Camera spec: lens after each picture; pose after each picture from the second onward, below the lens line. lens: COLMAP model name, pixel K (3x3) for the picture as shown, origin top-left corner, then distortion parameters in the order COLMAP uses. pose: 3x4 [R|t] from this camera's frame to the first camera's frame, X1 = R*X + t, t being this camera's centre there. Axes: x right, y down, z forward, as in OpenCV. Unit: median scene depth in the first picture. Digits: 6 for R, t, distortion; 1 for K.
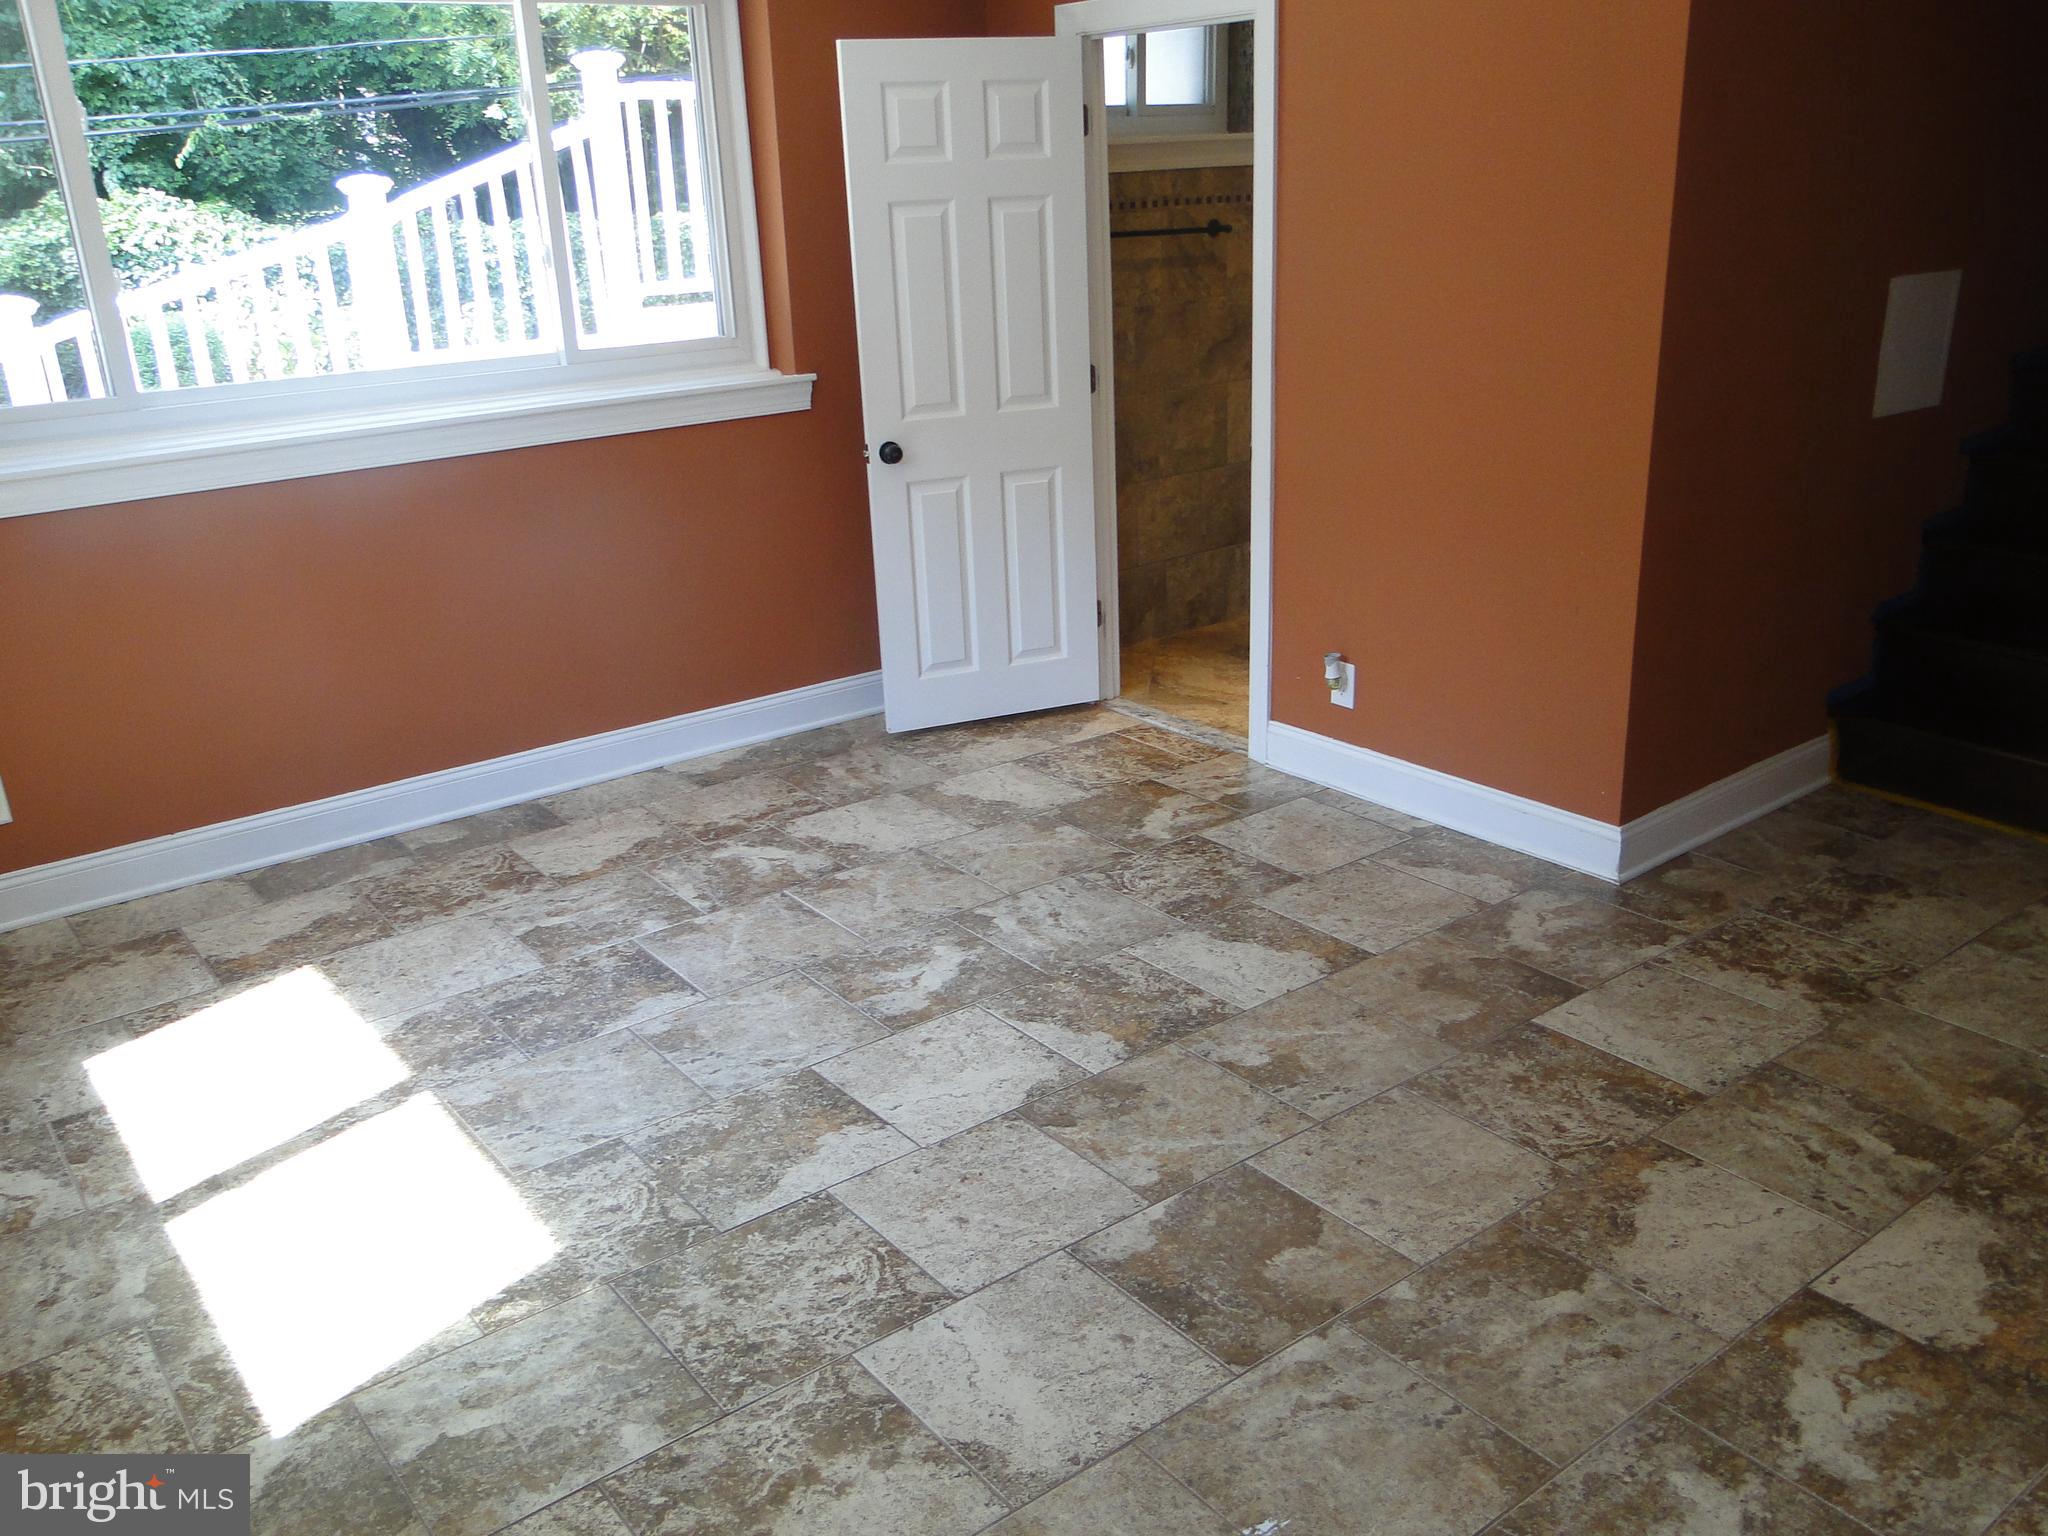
lens RADIAL K [[1695.0, 0, 1033.9], [0, 1695.0, 768.0], [0, 0, 1]] dist [0.012871, -0.012541]
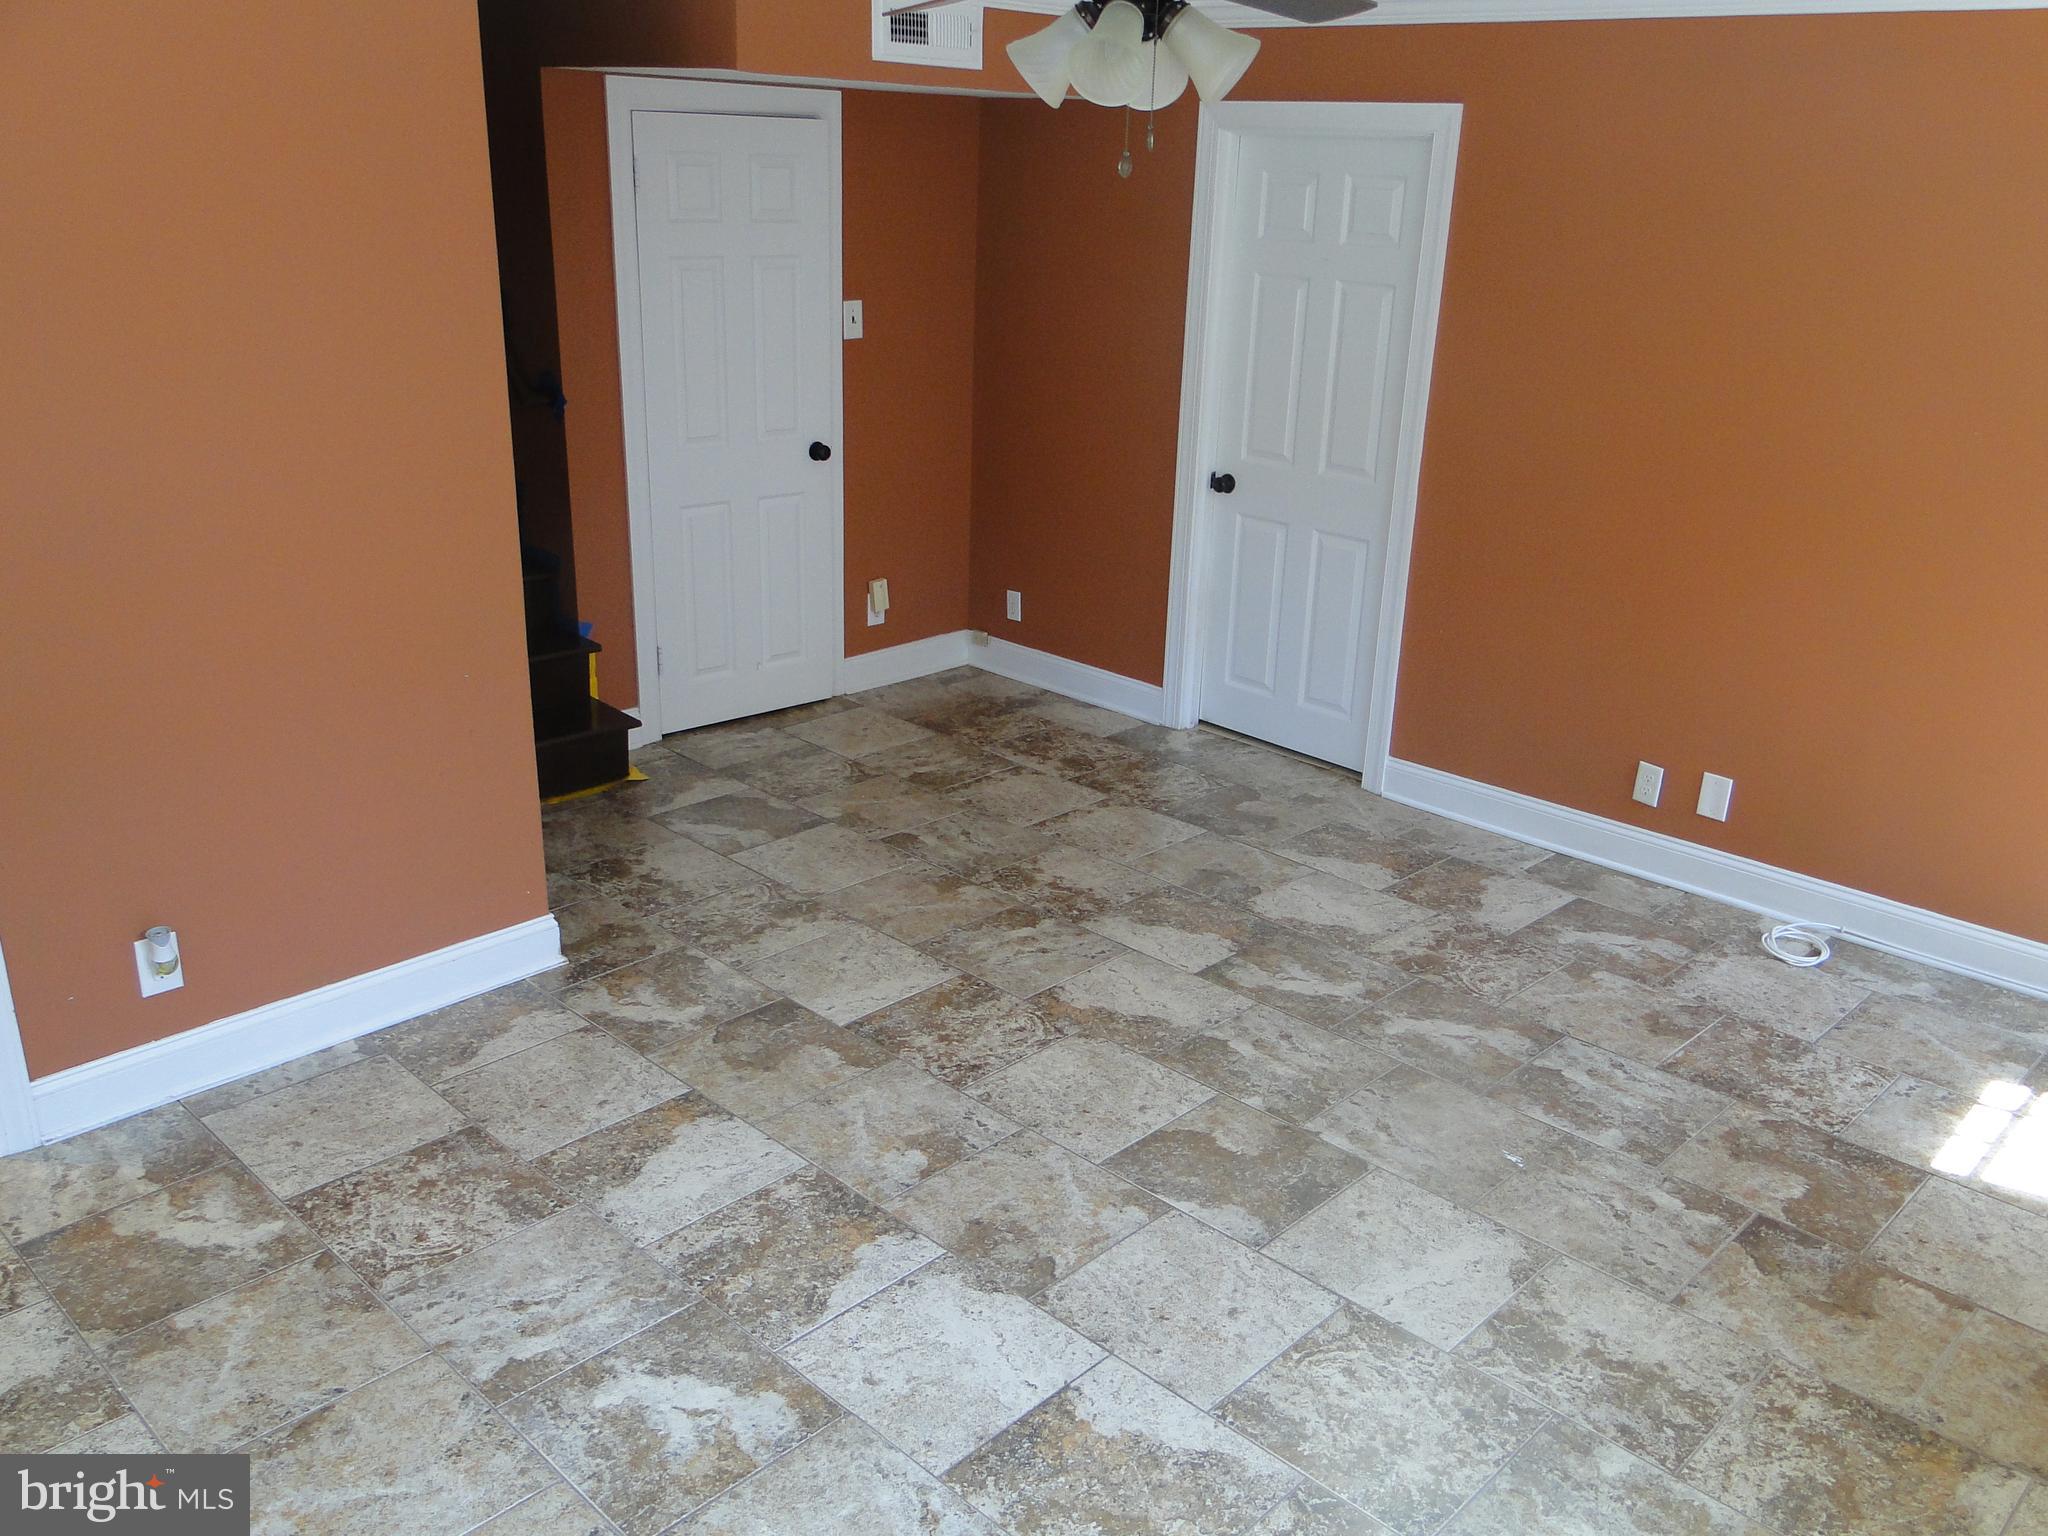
lens RADIAL K [[1695.0, 0, 1043.8], [0, 1695.0, 767.4], [0, 0, 1]] dist [0.012871, -0.012541]
pose [[-0.143546, -0.306756, 0.940901, -0.852808], [0.309732, 0.889058, 0.337108, -0.397898], [-0.939926, 0.339818, -0.032609, 0.959931]]
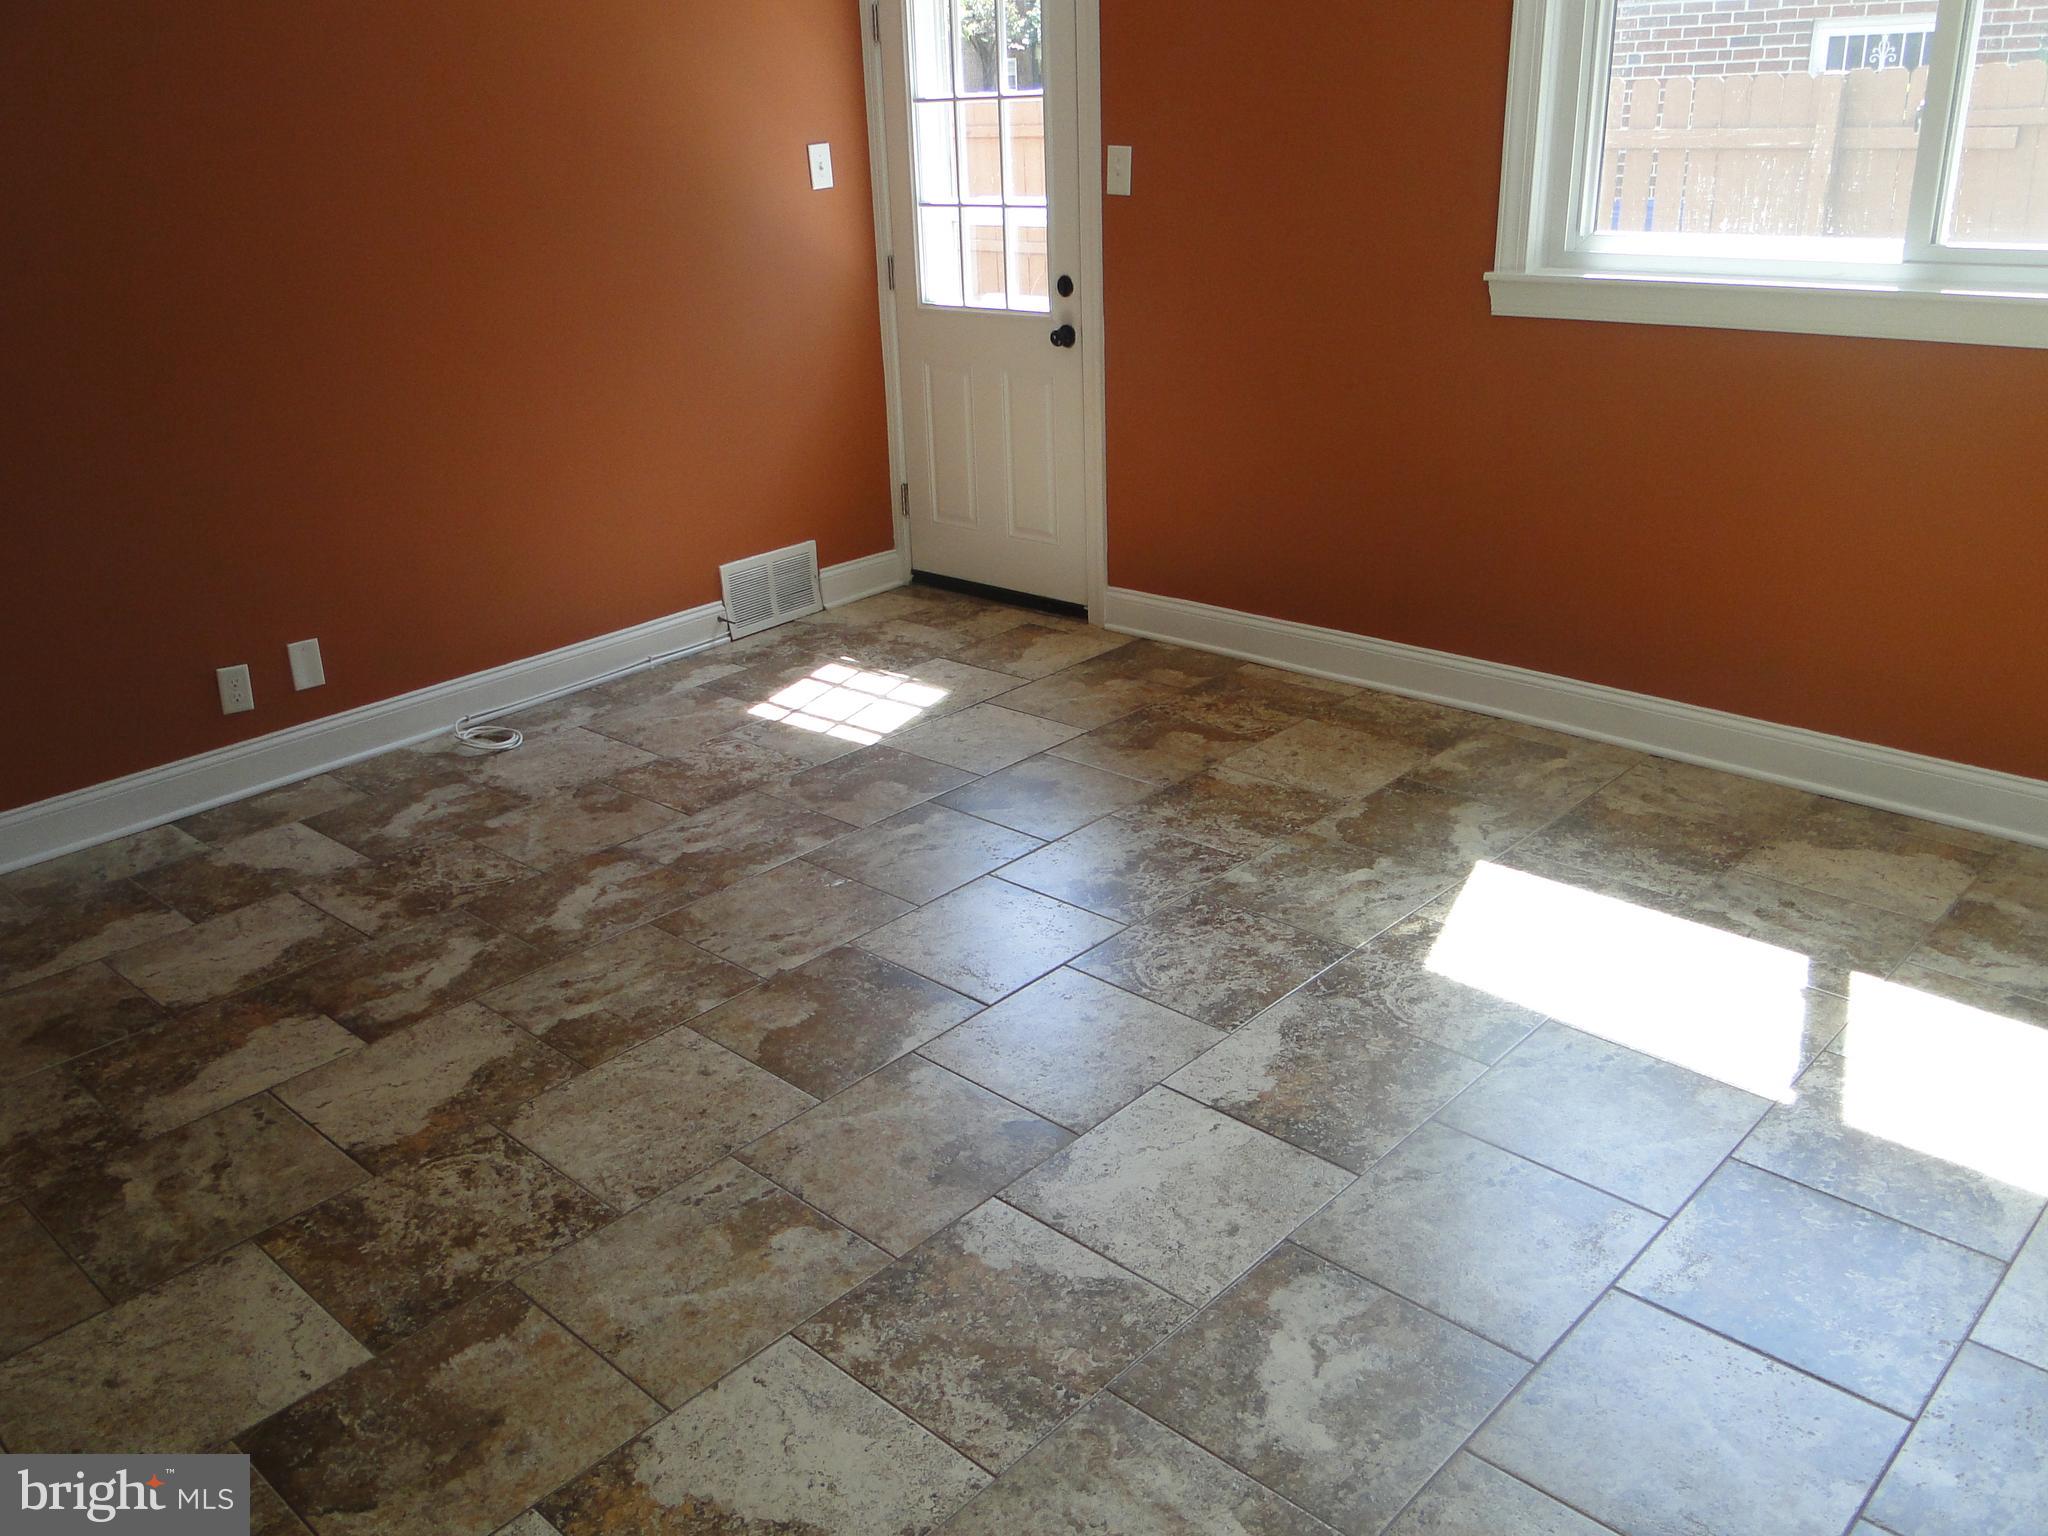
lens RADIAL K [[1695.0, 0, 1032.5], [0, 1695.0, 775.8], [0, 0, 1]] dist [0.012871, -0.012541]
pose [[-0.984538, 0.130222, -0.117161, 0.092953], [0.020050, 0.748222, 0.663146, -0.536291], [0.174018, 0.650543, -0.739264, 1.583625]]
